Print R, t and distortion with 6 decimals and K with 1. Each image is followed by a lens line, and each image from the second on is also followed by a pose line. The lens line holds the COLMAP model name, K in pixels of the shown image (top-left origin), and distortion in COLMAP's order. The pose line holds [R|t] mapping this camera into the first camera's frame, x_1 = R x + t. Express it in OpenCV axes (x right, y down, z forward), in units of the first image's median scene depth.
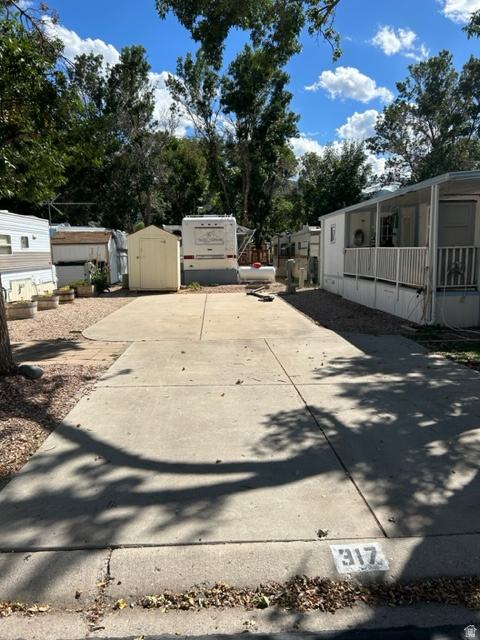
lens RADIAL K [[483.1, 0, 241.0], [0, 483.1, 320.7], [0, 0, 1]] dist [0.015206, -0.006939]
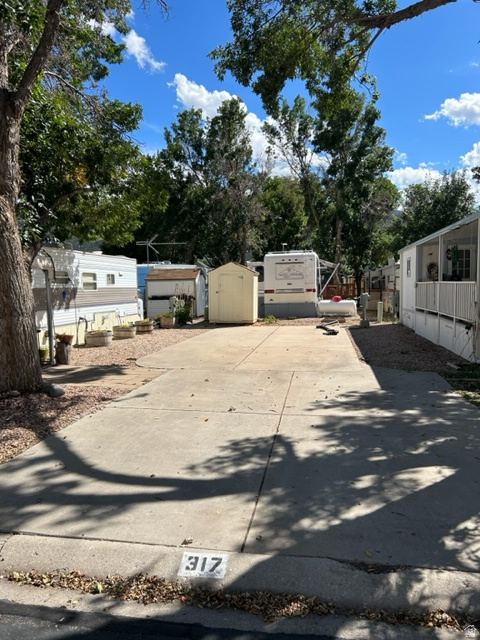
lens RADIAL K [[483.1, 0, 254.0], [0, 483.1, 322.2], [0, 0, 1]] dist [0.015206, -0.006939]
pose [[0.974737, 0.011673, -0.223052, 0.182118], [-0.025968, 0.997784, -0.061263, -0.001039], [0.221843, 0.065507, 0.972879, -0.028595]]
